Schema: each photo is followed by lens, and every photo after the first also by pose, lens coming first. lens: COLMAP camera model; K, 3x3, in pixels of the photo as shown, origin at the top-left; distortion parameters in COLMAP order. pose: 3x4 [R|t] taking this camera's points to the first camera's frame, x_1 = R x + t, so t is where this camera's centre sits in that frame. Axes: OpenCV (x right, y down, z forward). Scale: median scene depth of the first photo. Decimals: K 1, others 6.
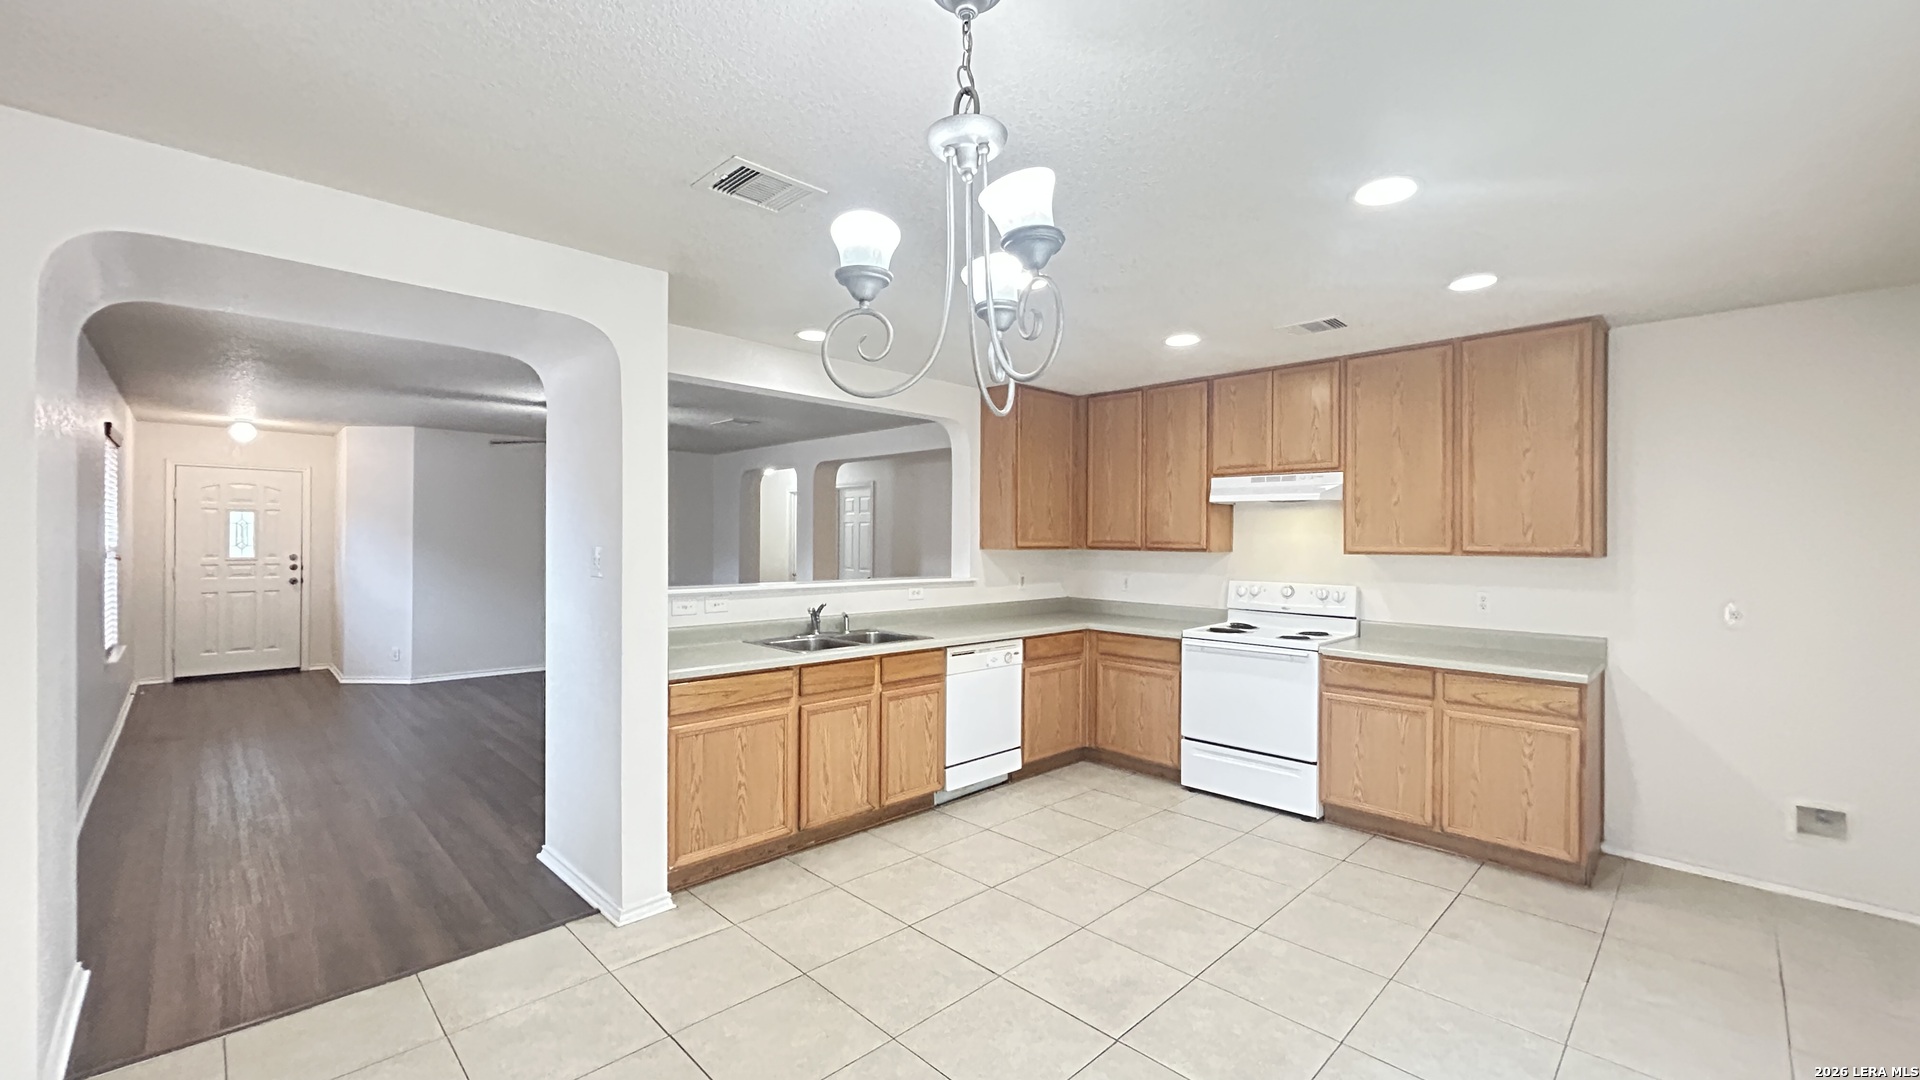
lens RADIAL K [[774.4, 0, 962.6], [0, 774.4, 536.9], [0, 0, 1]] dist [-0.001130, 0.001642]
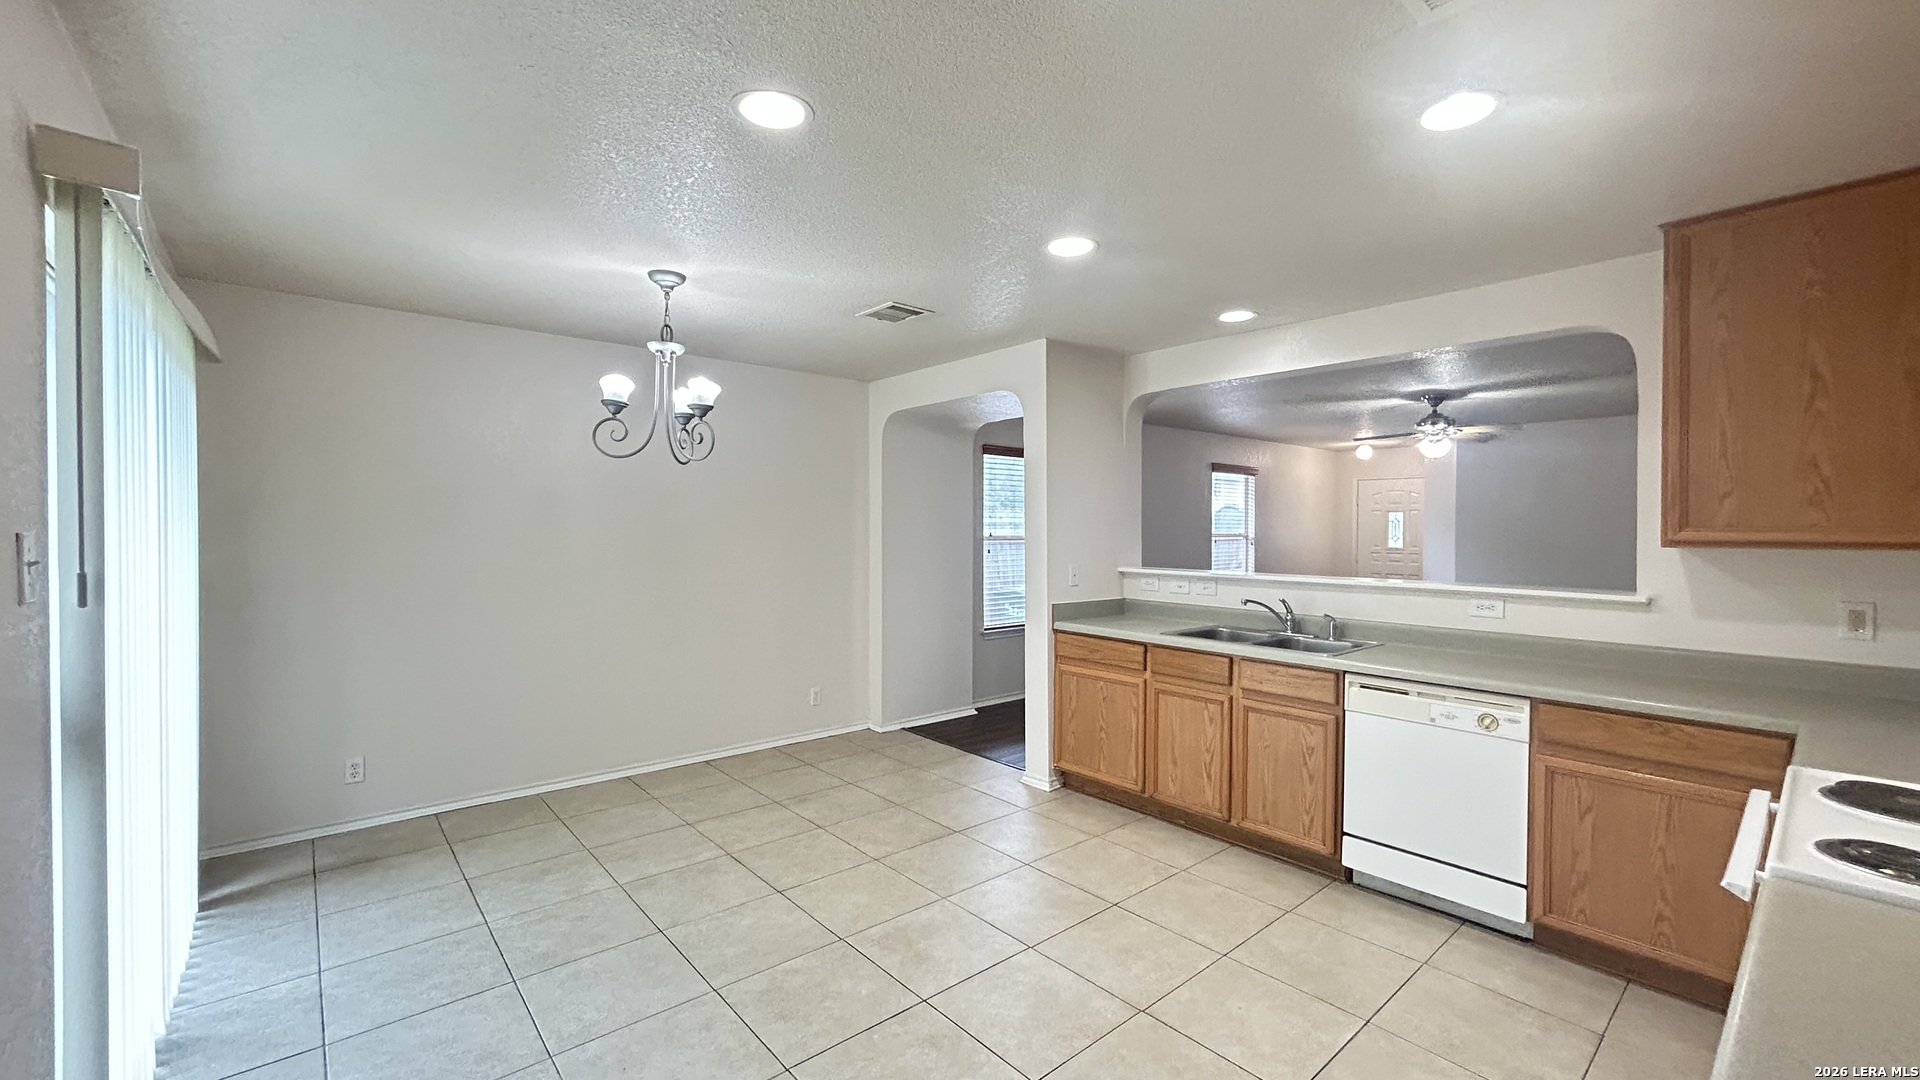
lens RADIAL K [[774.4, 0, 962.3], [0, 774.4, 536.2], [0, 0, 1]] dist [-0.001130, 0.001642]
pose [[-0.071474, 0.002867, -0.997438, 0.772698], [-0.003428, 0.999989, 0.003120, 0.011434], [0.997437, 0.003642, -0.071464, 0.708463]]
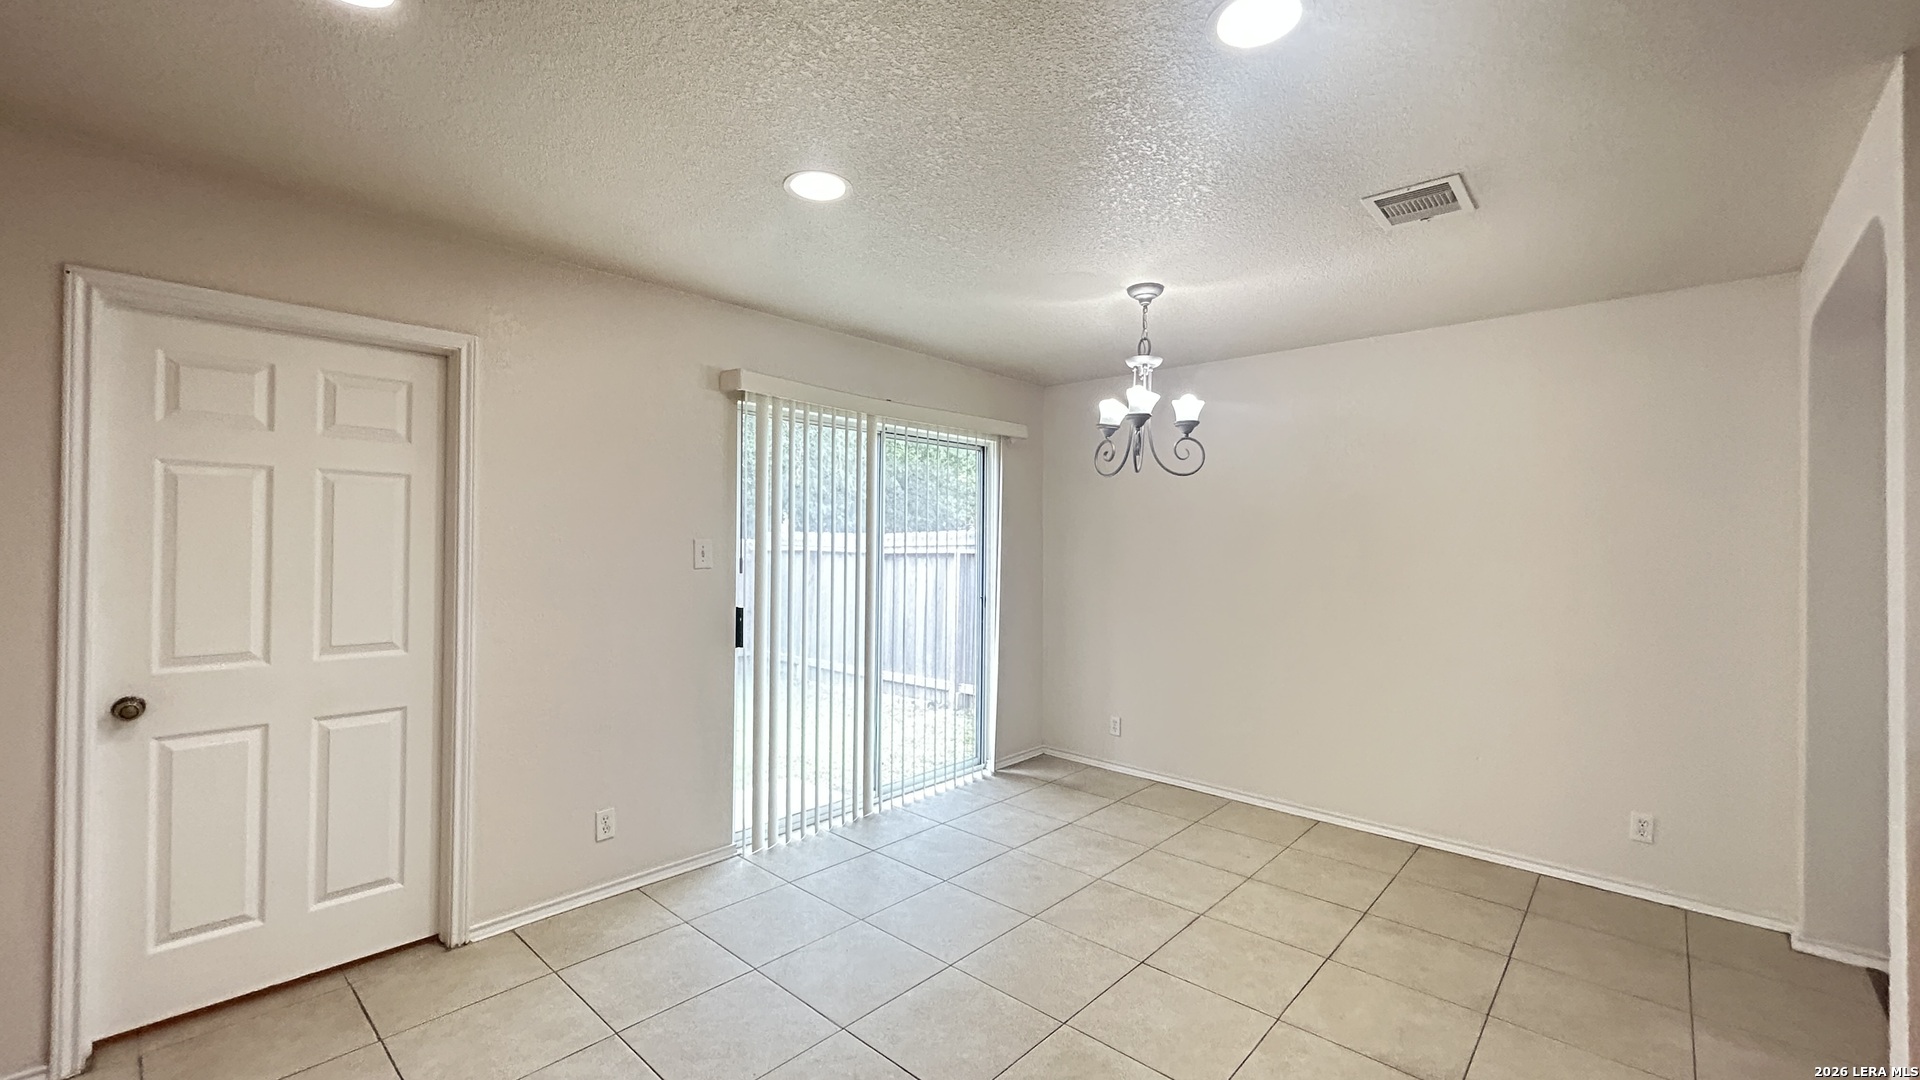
lens RADIAL K [[774.4, 0, 974.0], [0, 774.4, 540.6], [0, 0, 1]] dist [-0.001130, 0.001642]
pose [[-0.997914, -0.022325, -0.060574, 0.219251], [-0.022290, 0.999751, -0.001248, 0.008447], [0.060586, 0.000105, -0.998163, 1.126117]]
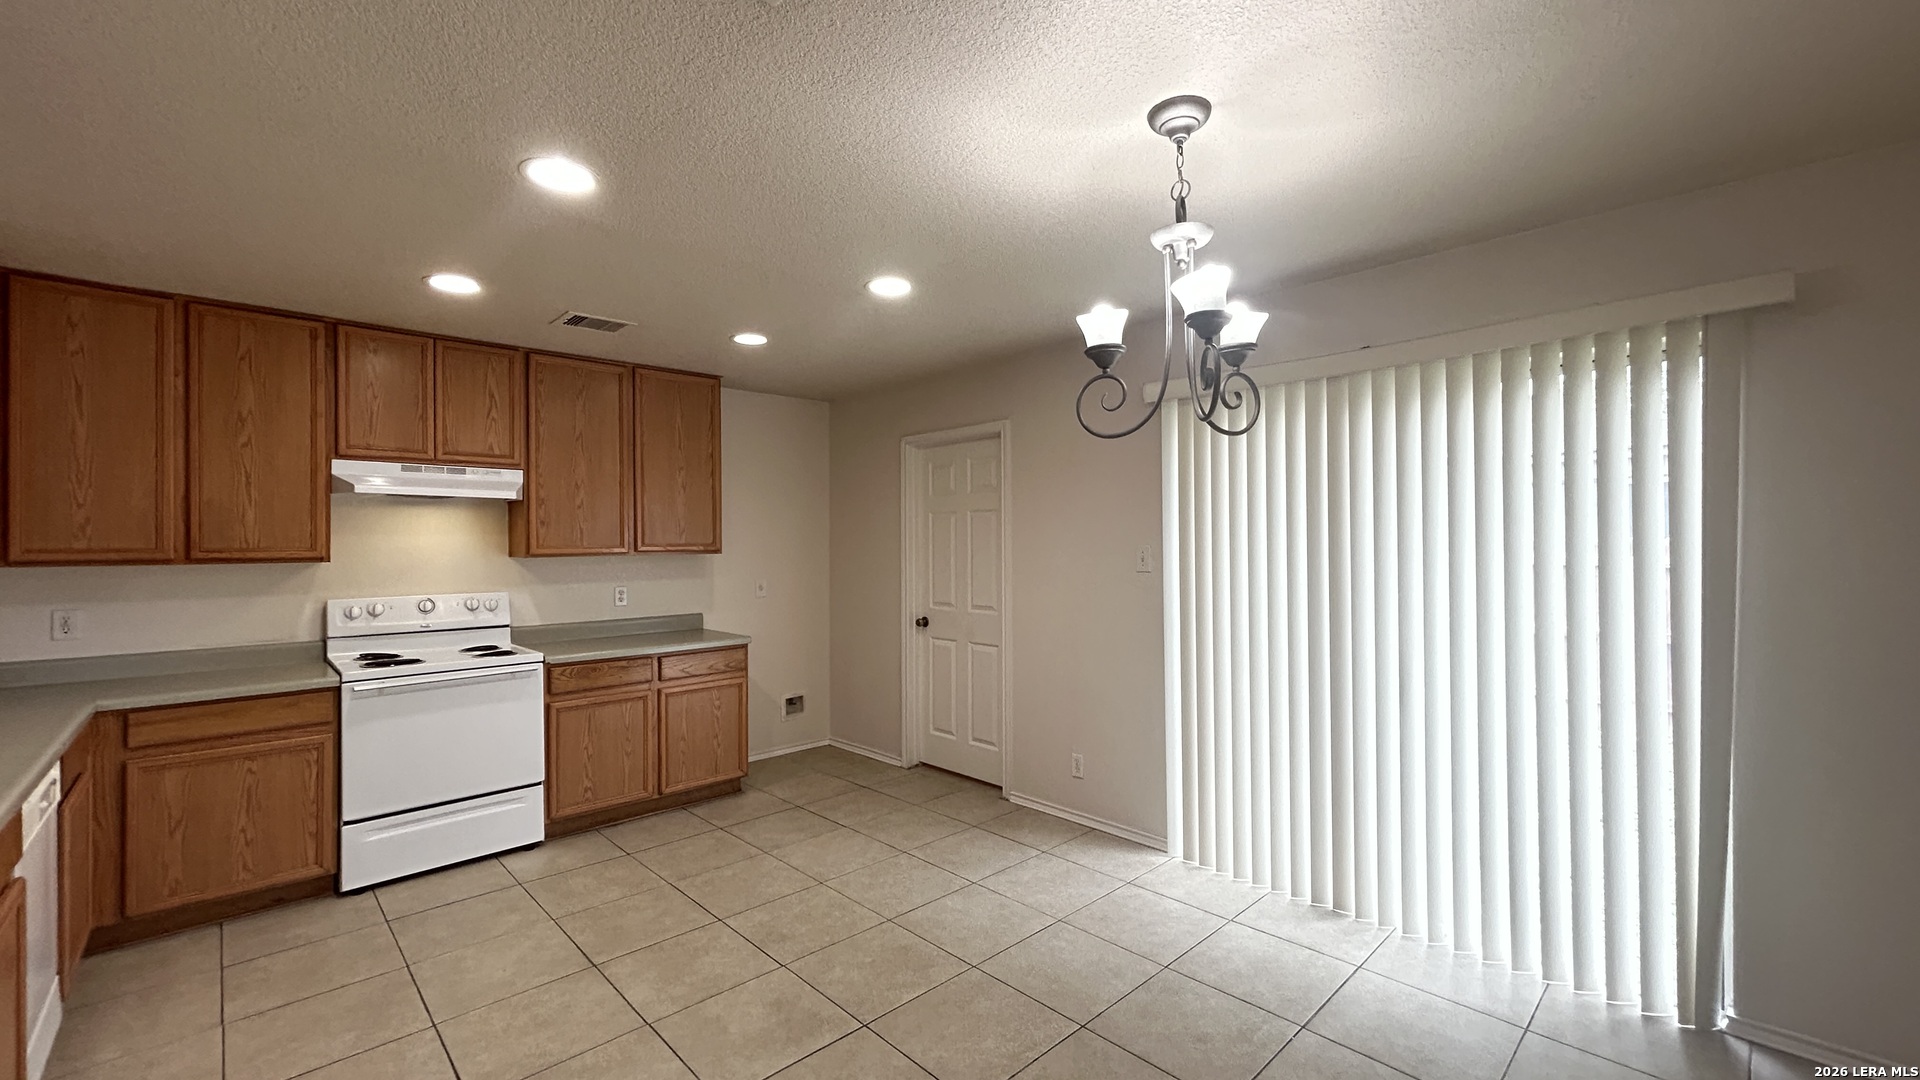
lens RADIAL K [[774.4, 0, 962.2], [0, 774.4, 537.3], [0, 0, 1]] dist [-0.001130, 0.001642]
pose [[0.020533, -0.001811, 0.999788, -0.460961], [0.007928, 0.999967, 0.001649, 0.000110], [-0.999758, 0.007892, 0.020547, 0.471189]]
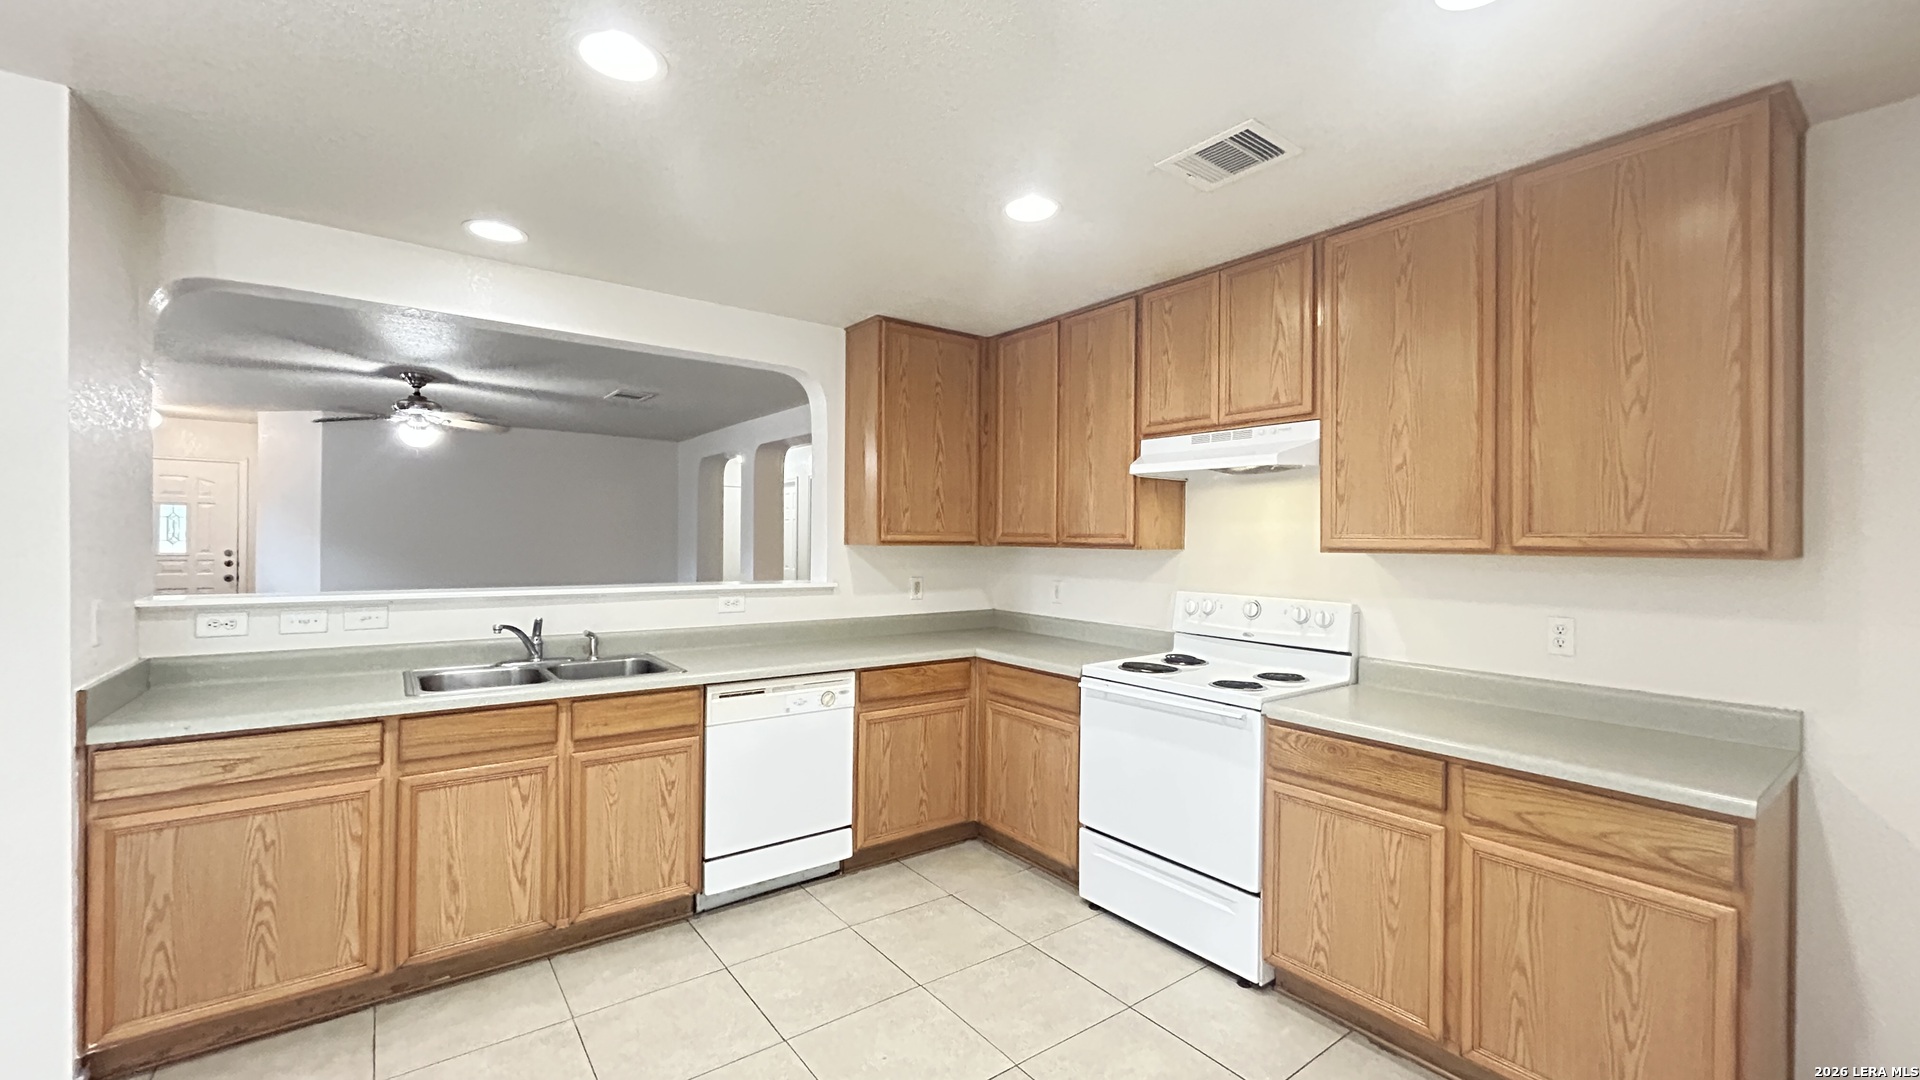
lens RADIAL K [[774.4, 0, 960.2], [0, 774.4, 536.4], [0, 0, 1]] dist [-0.001130, 0.001642]
pose [[0.990335, 0.002117, -0.138676, 0.306552], [-0.002516, 0.999993, -0.002703, 0.012458], [0.138670, 0.003025, 0.990334, 0.362081]]
